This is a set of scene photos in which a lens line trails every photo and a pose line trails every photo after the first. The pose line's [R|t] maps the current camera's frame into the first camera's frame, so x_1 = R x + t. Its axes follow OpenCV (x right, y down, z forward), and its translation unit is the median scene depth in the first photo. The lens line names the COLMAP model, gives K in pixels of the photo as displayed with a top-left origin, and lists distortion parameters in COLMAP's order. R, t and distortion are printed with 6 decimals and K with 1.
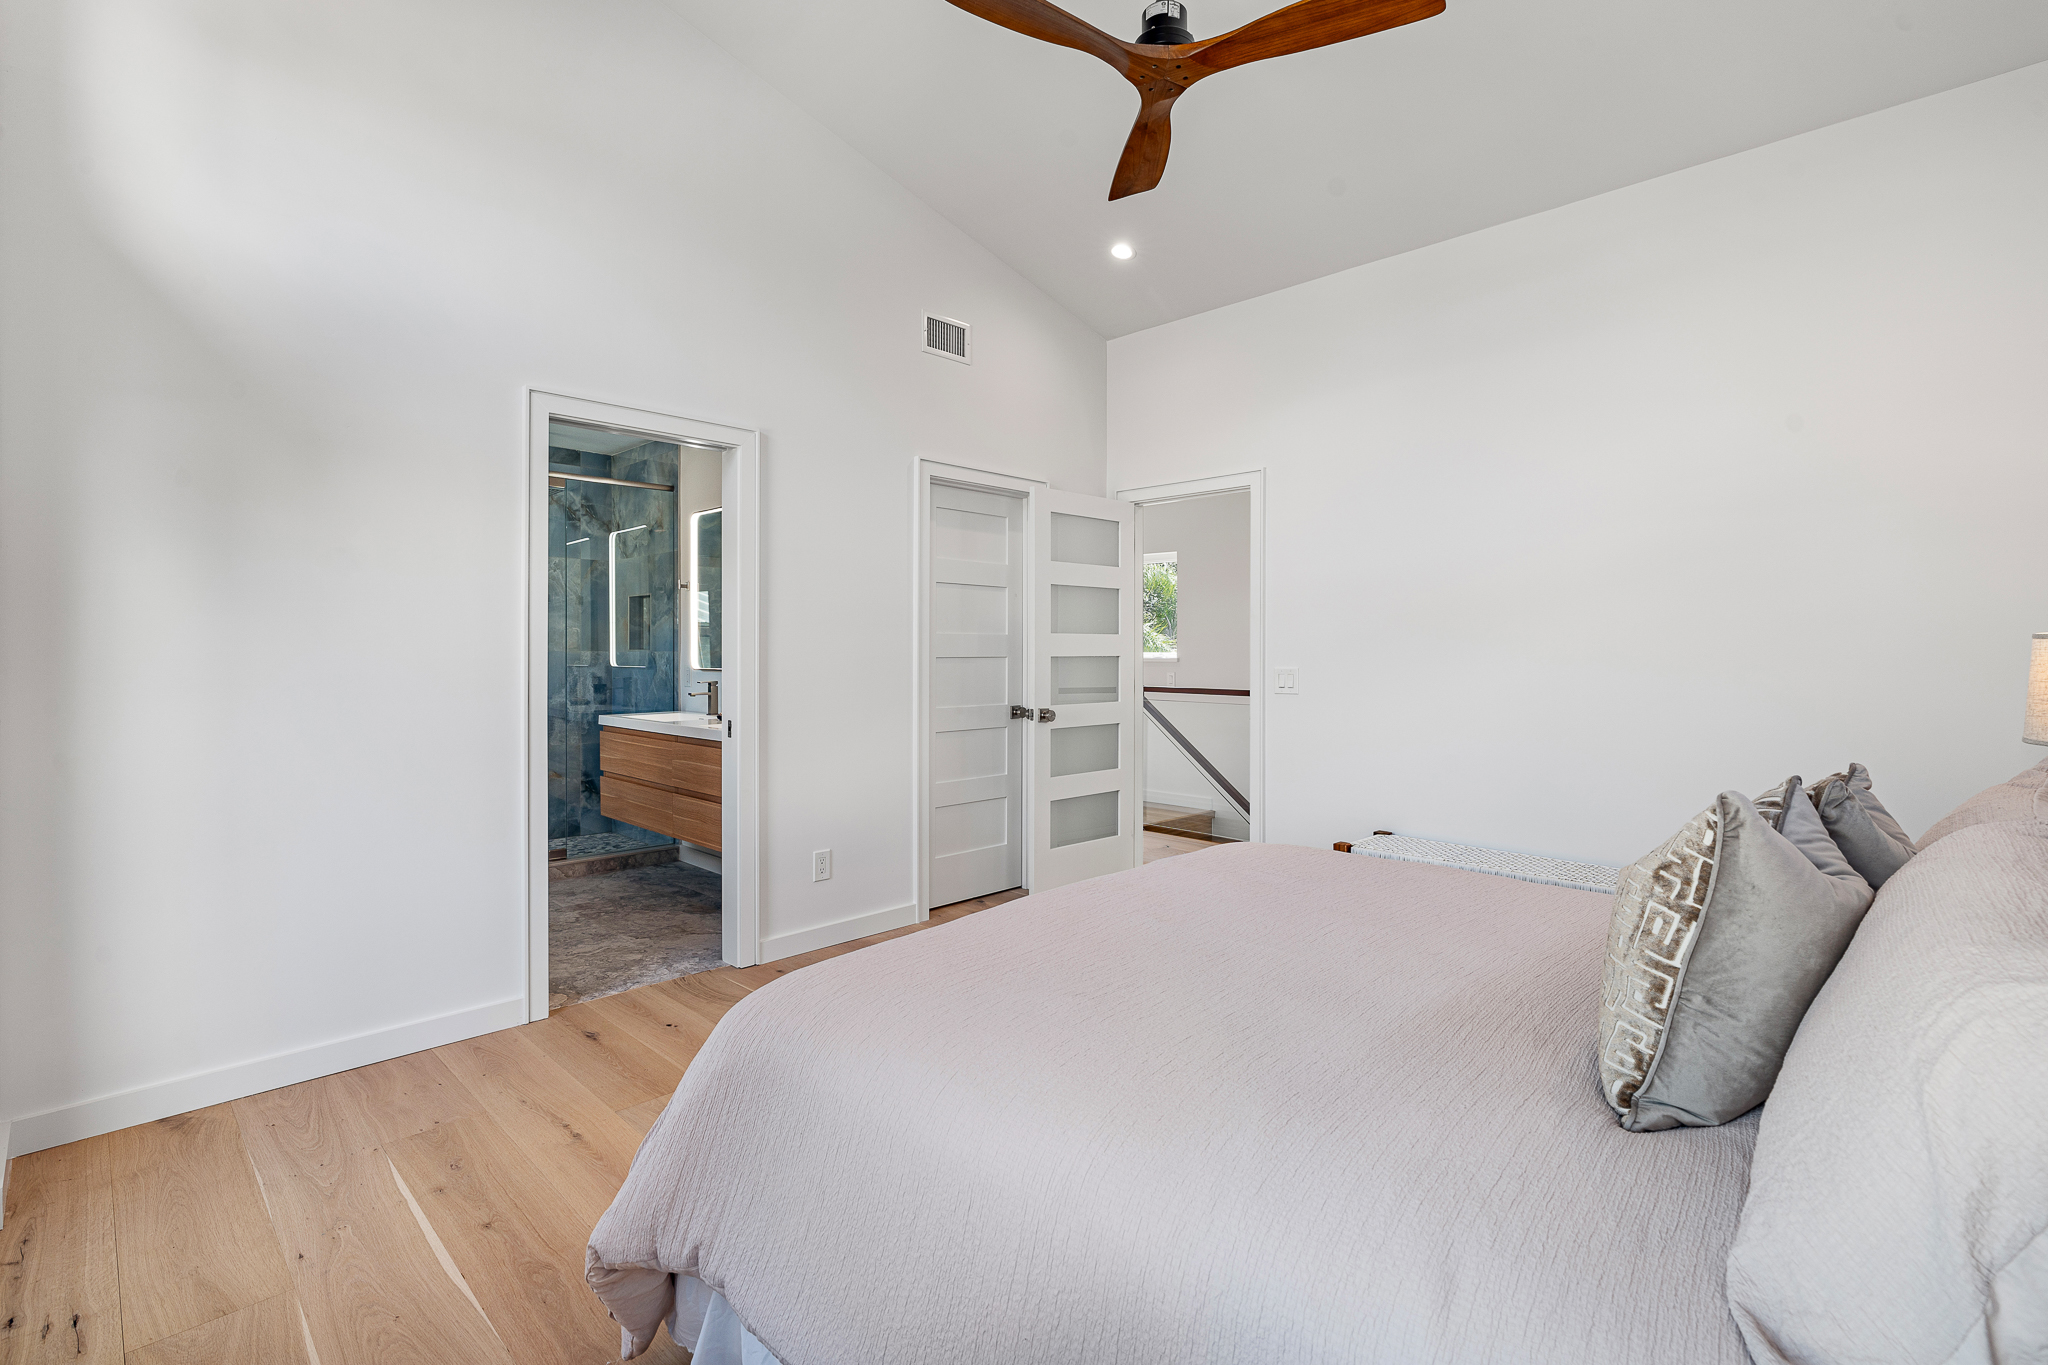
lens RADIAL K [[930.8, 0, 1034.2], [0, 930.8, 651.3], [0, 0, 1]] dist [-0.004157, 0.002310]
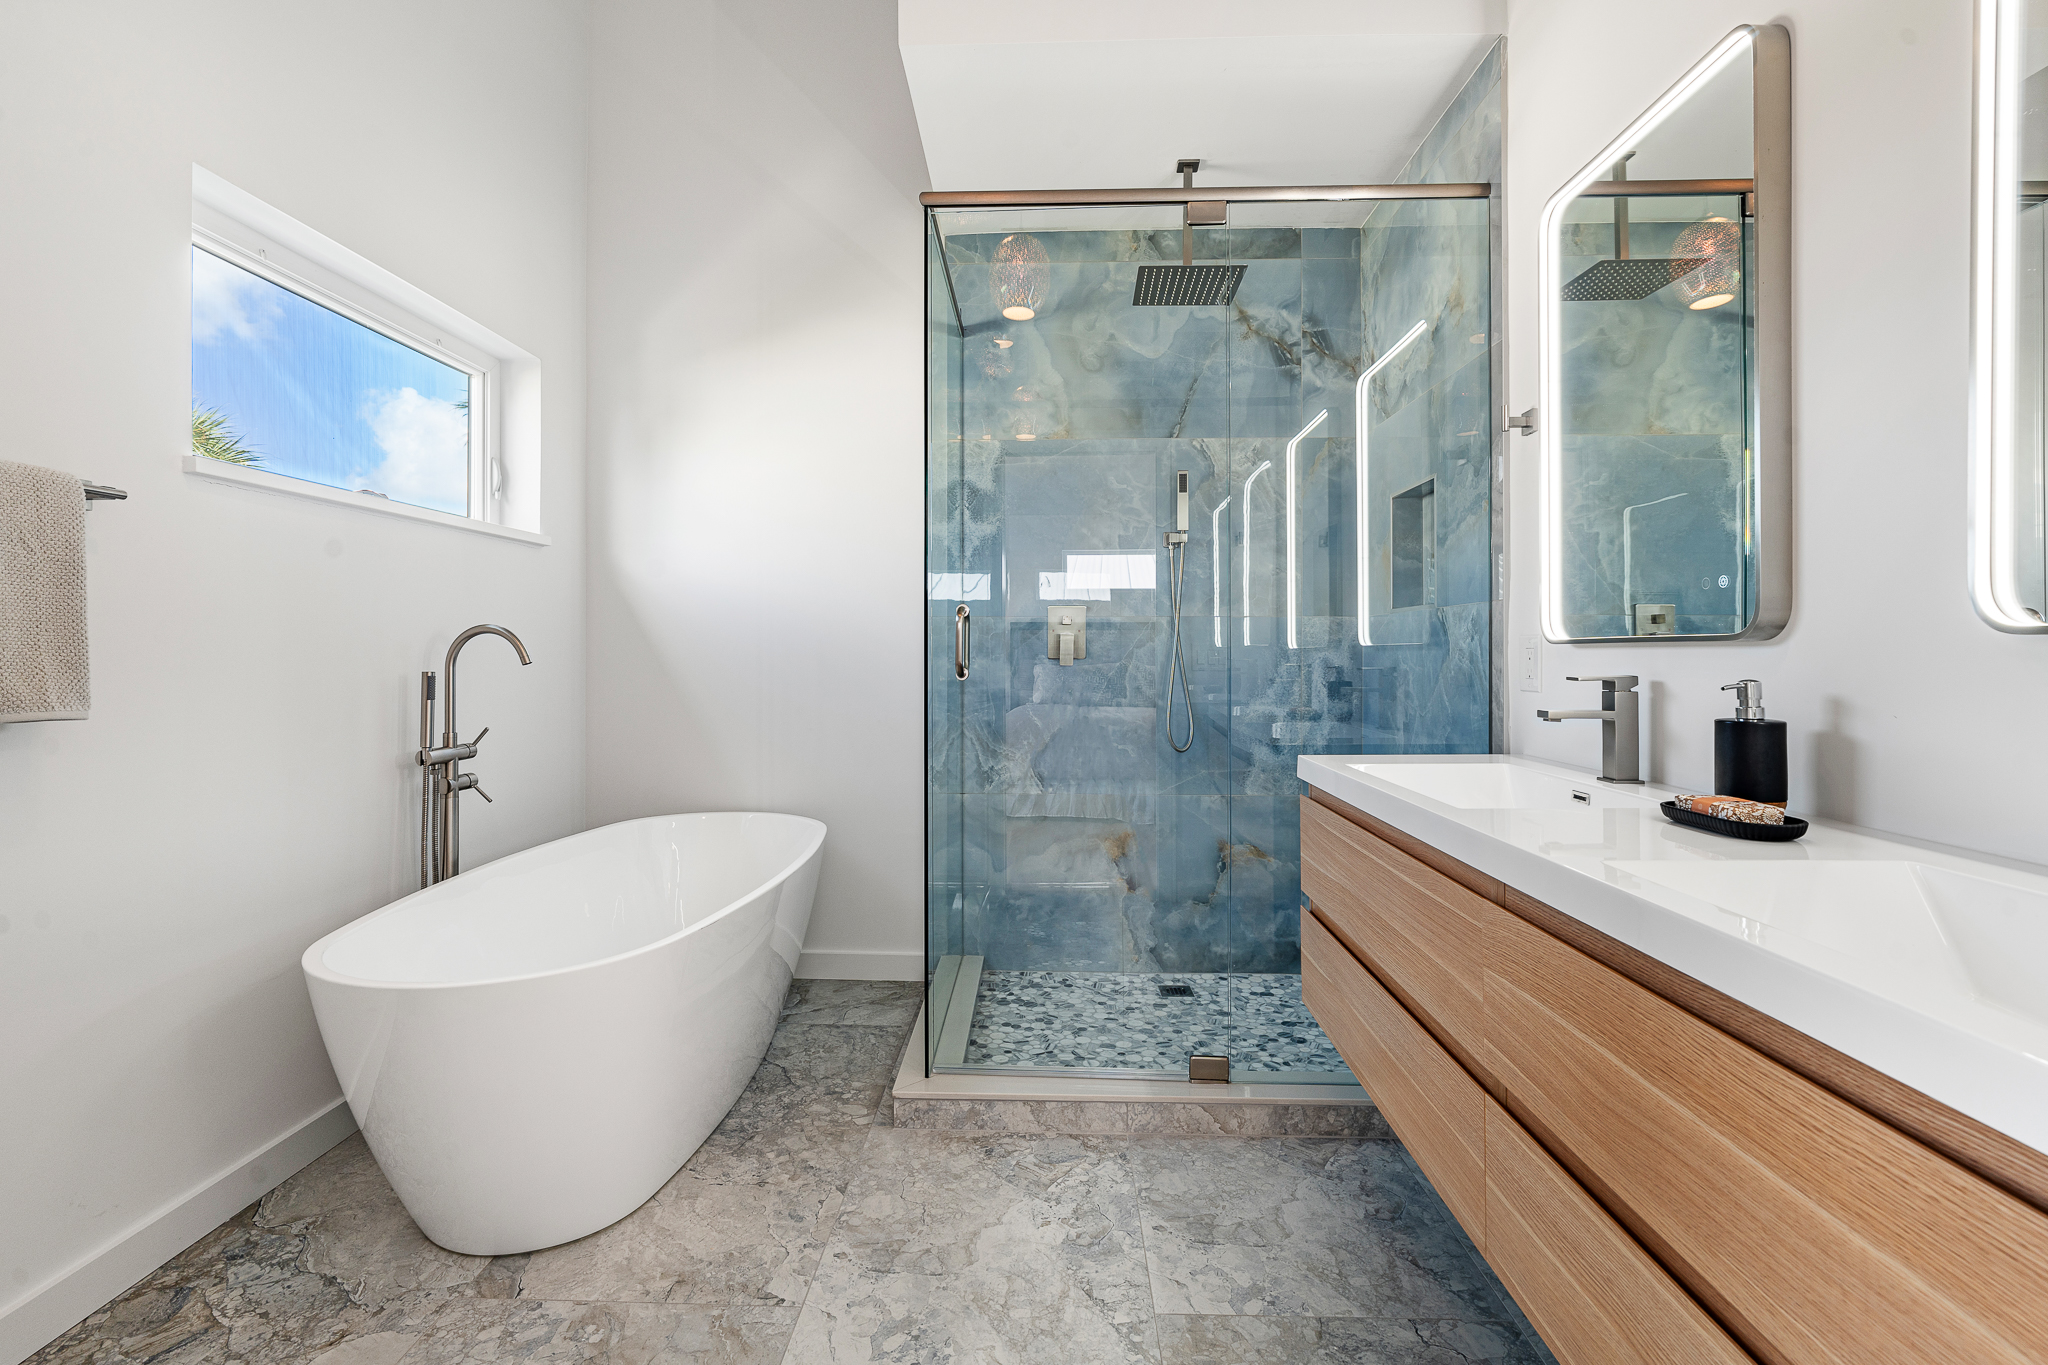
lens RADIAL K [[930.8, 0, 1015.0], [0, 930.8, 647.7], [0, 0, 1]] dist [-0.004157, 0.002310]
pose [[0.665013, -0.002880, -0.746826, -0.210039], [-0.001226, 0.999987, -0.004948, 0.020365], [0.746831, 0.004206, 0.665001, 0.542967]]
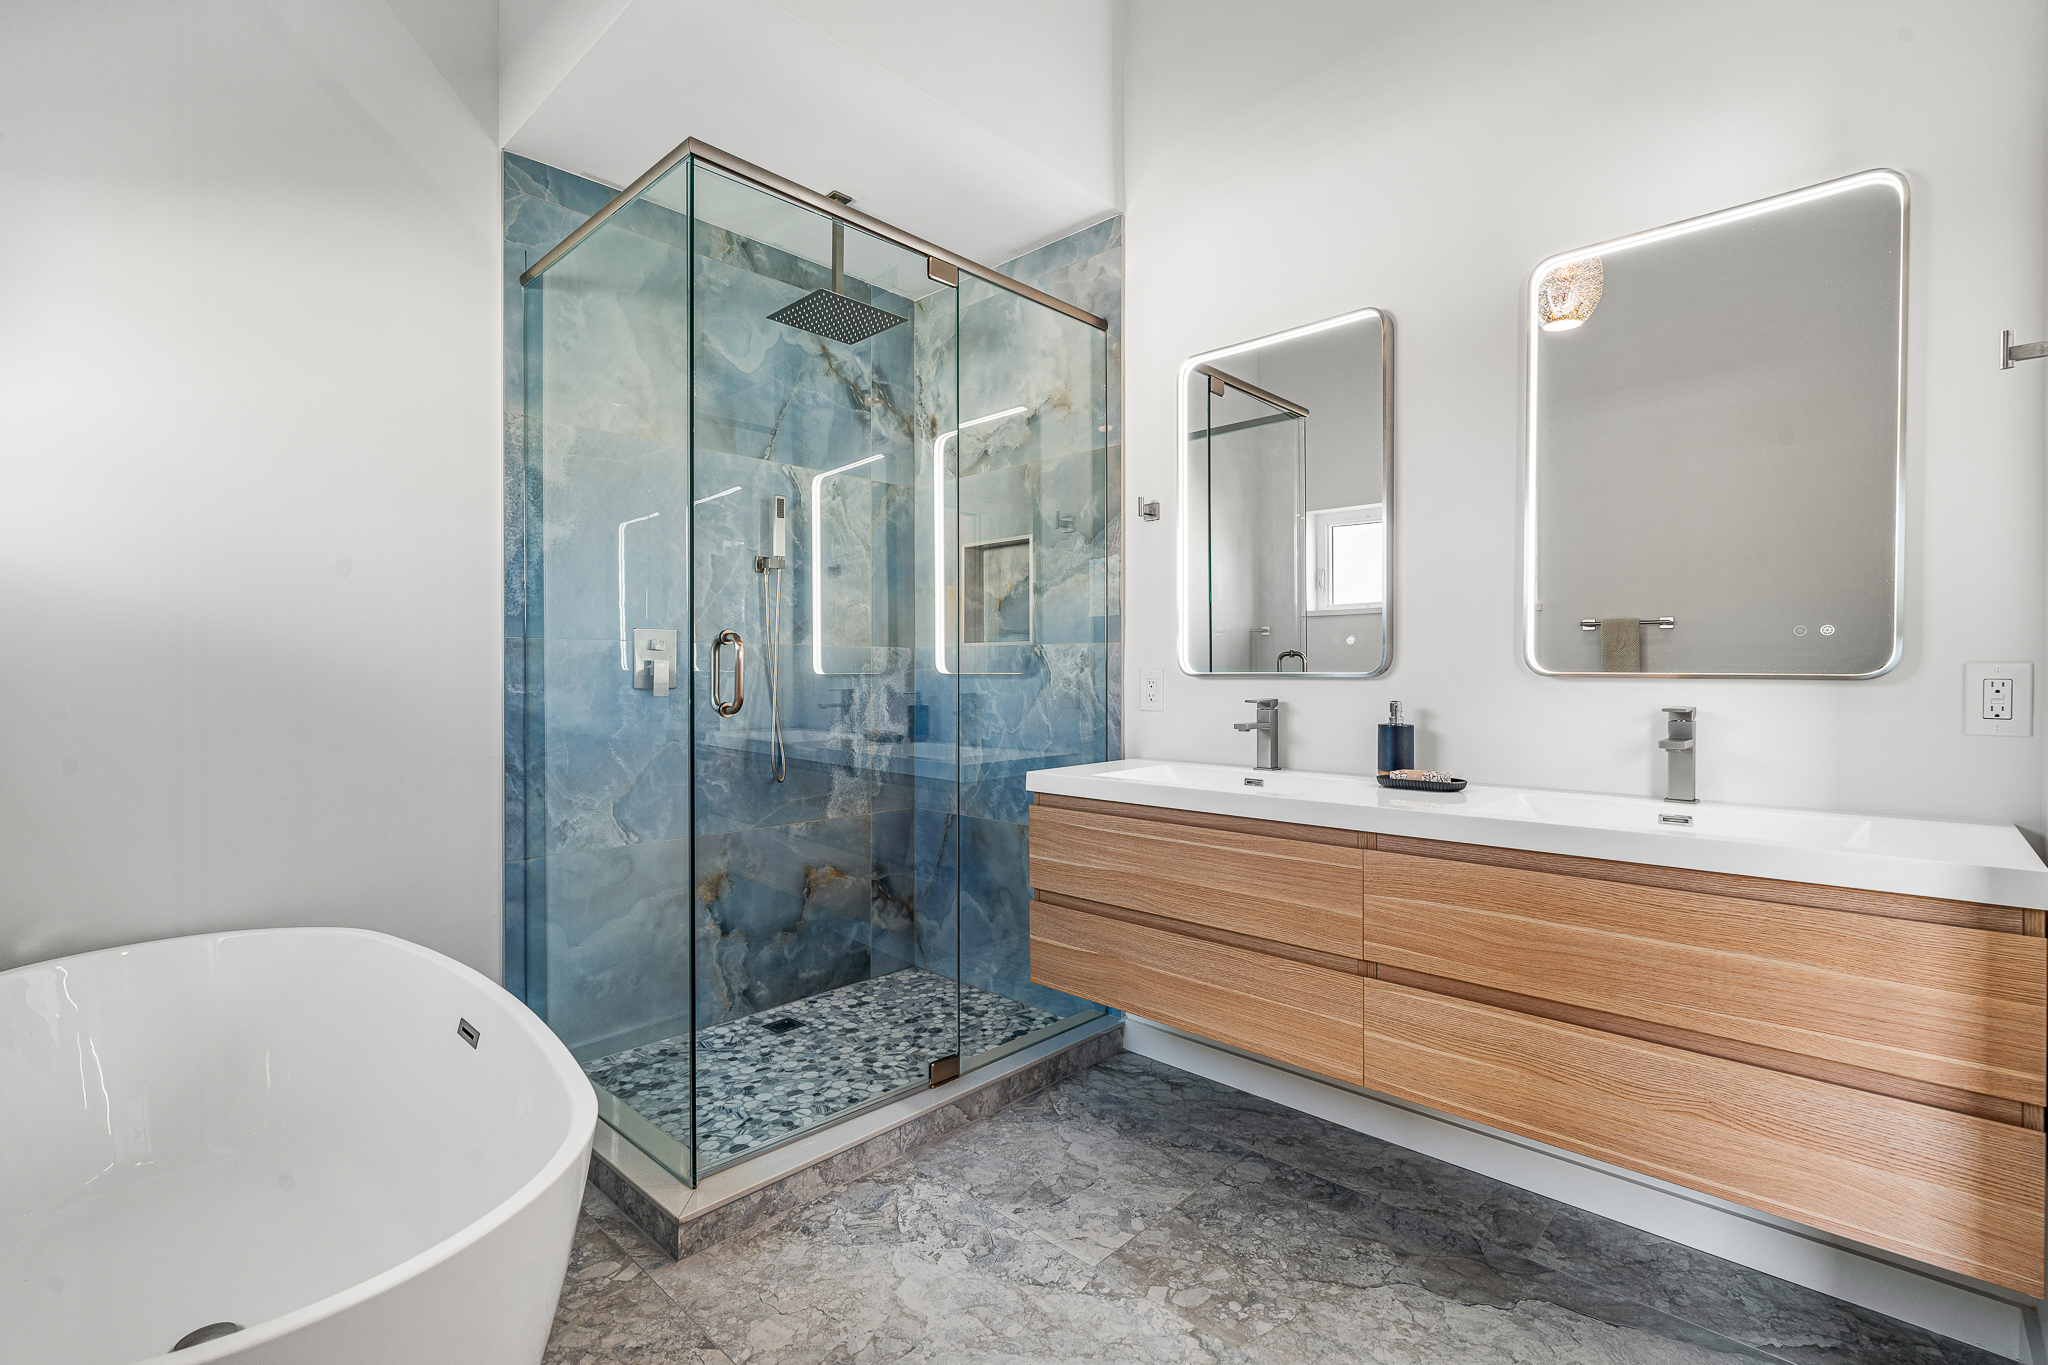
lens RADIAL K [[930.8, 0, 1019.0], [0, 930.8, 672.1], [0, 0, 1]] dist [-0.004157, 0.002310]
pose [[0.999993, 0.001010, 0.003620, -0.404979], [-0.001009, 0.999999, -0.000534, 0.015702], [-0.003621, 0.000530, 0.999993, 0.448850]]
